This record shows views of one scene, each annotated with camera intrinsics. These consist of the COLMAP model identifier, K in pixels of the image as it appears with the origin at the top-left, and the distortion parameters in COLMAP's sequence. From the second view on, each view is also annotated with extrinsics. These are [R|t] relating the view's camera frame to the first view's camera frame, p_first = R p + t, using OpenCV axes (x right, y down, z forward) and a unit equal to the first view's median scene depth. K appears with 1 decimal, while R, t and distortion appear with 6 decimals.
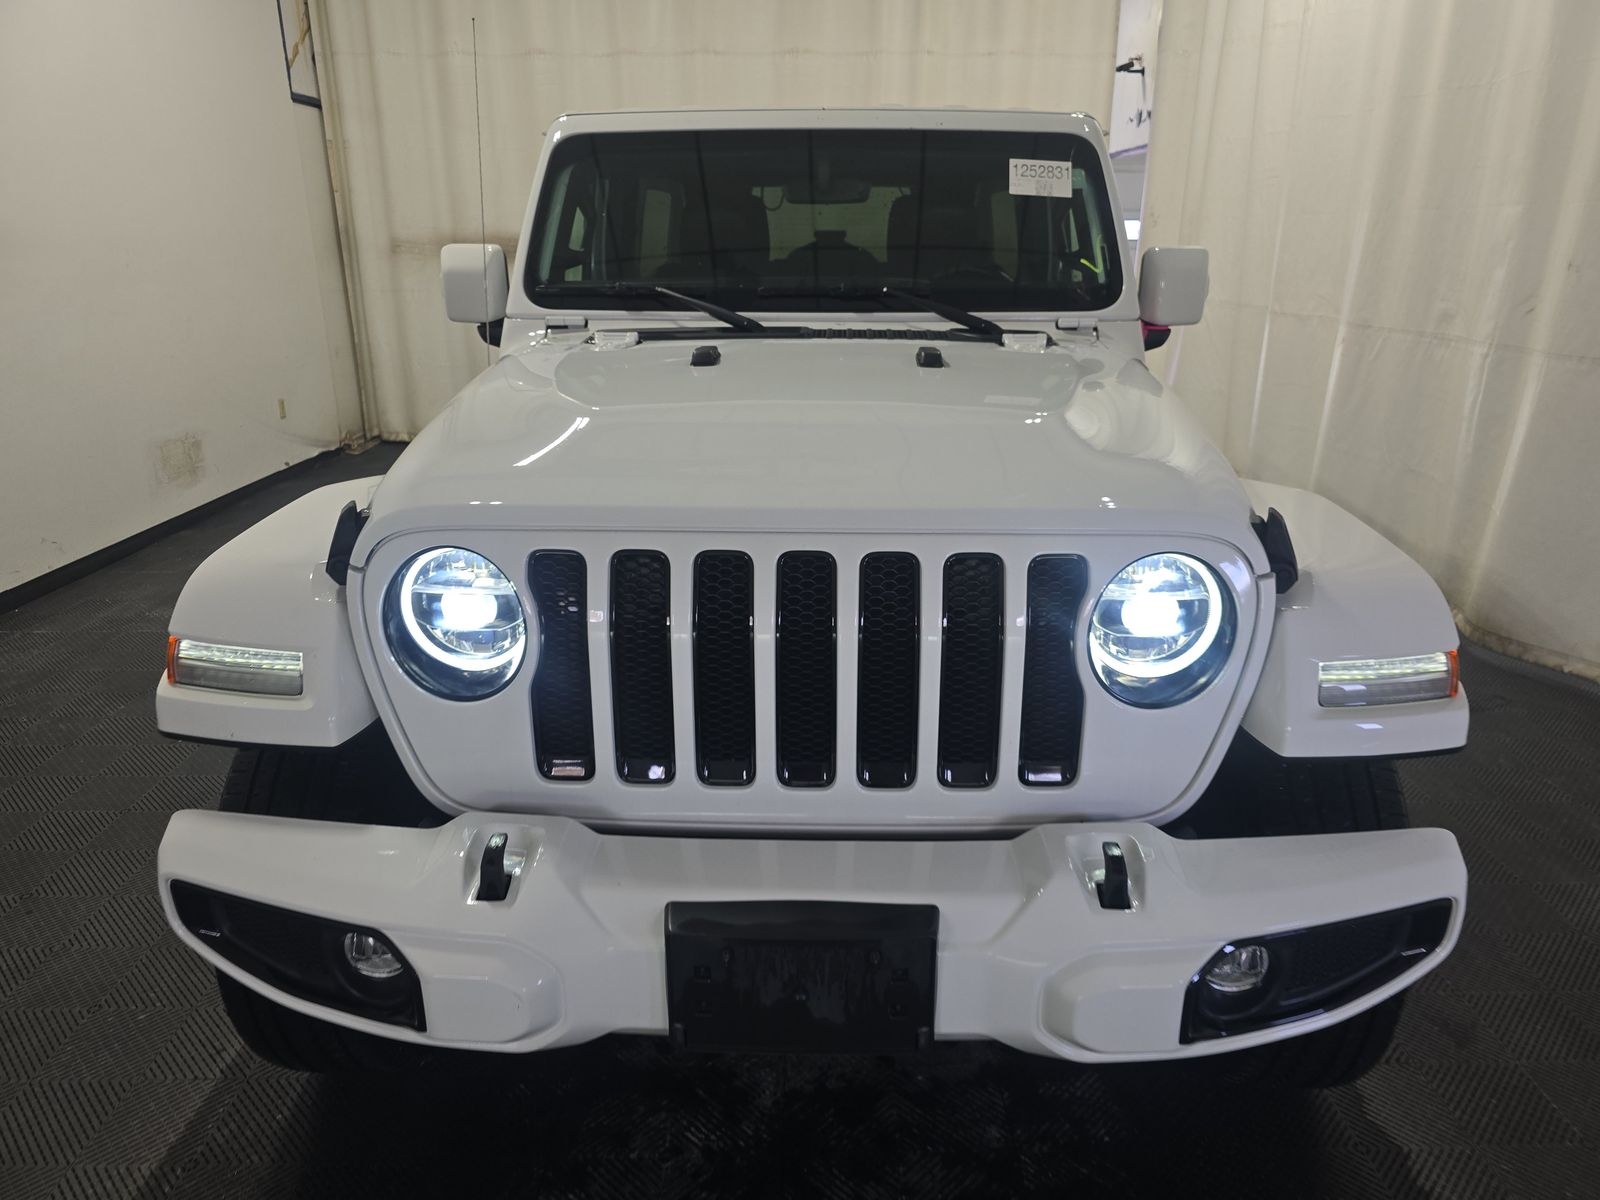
lens RADIAL K [[1108.0, 0, 804.7], [0, 1108.0, 596.6], [0, 0, 1]] dist [0.051553, -0.043780]
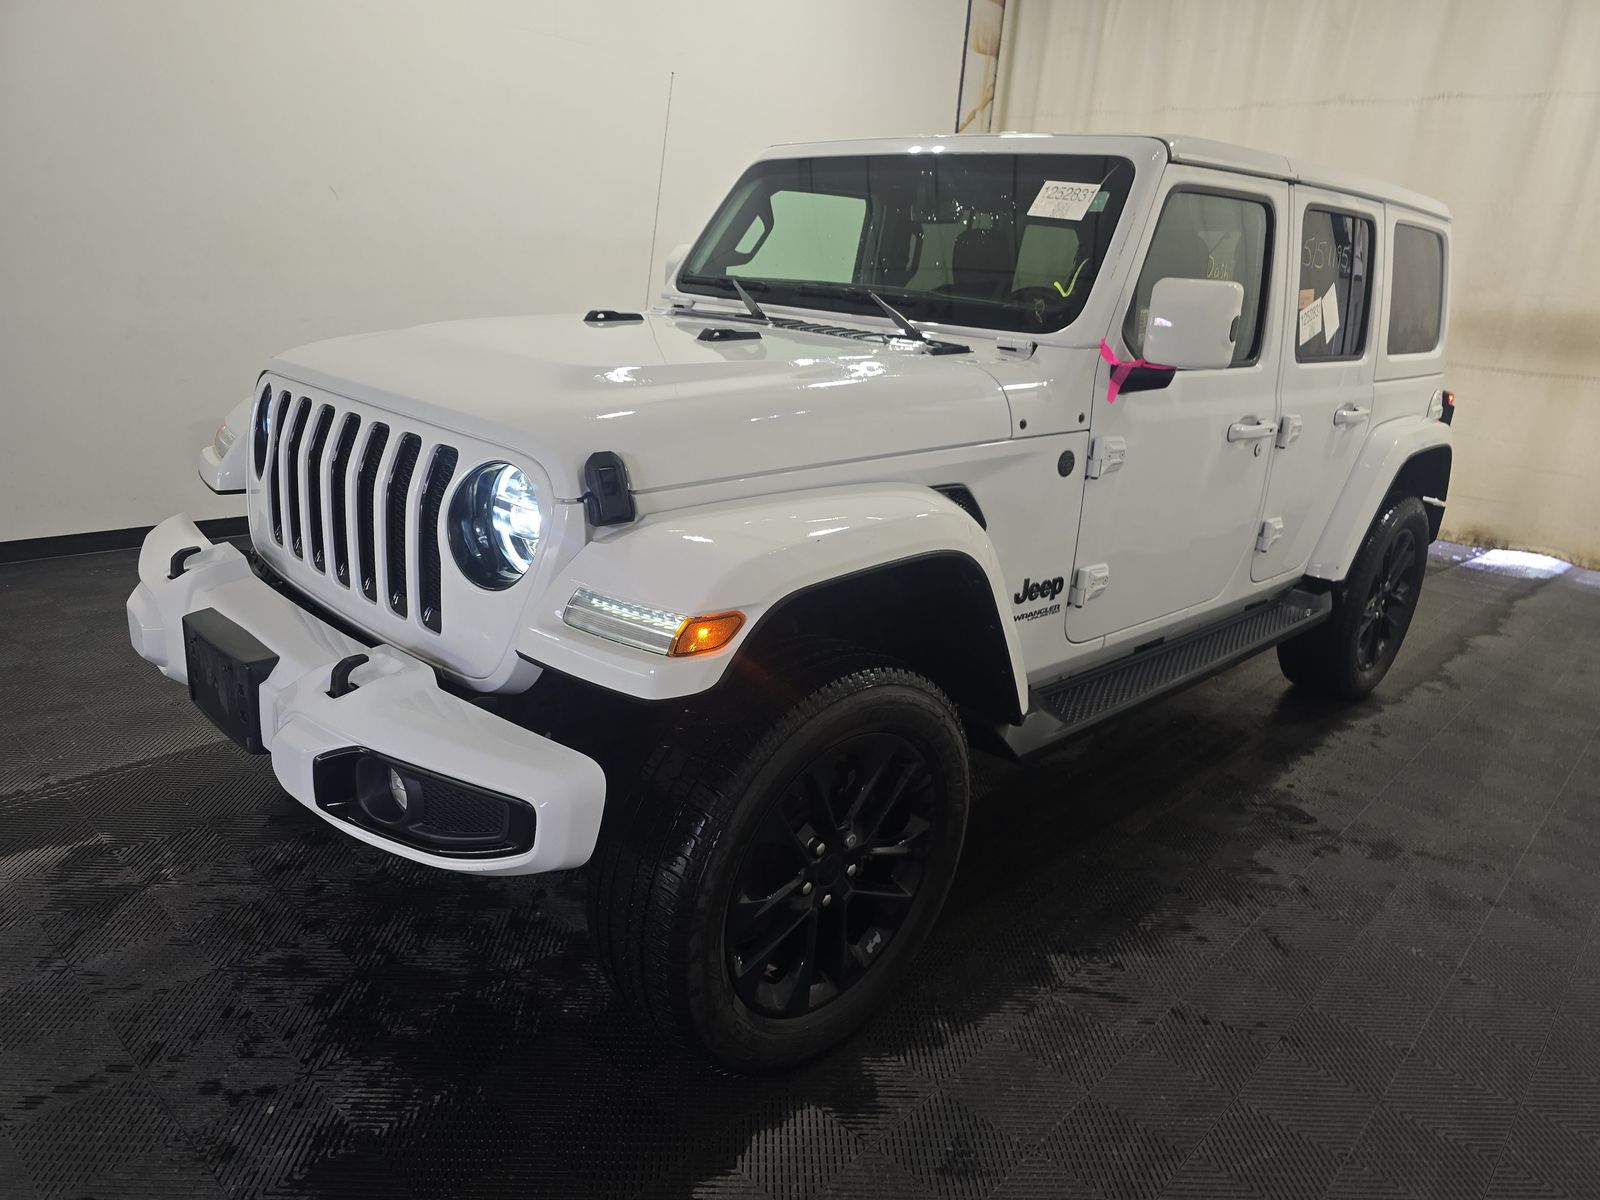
lens RADIAL K [[1108.0, 0, 804.7], [0, 1108.0, 596.6], [0, 0, 1]] dist [0.051553, -0.043780]
pose [[0.720003, 0.250672, -0.647116, 0.763422], [-0.286444, 0.956691, 0.051884, -0.030773], [0.632096, 0.148006, 0.760624, 0.170010]]
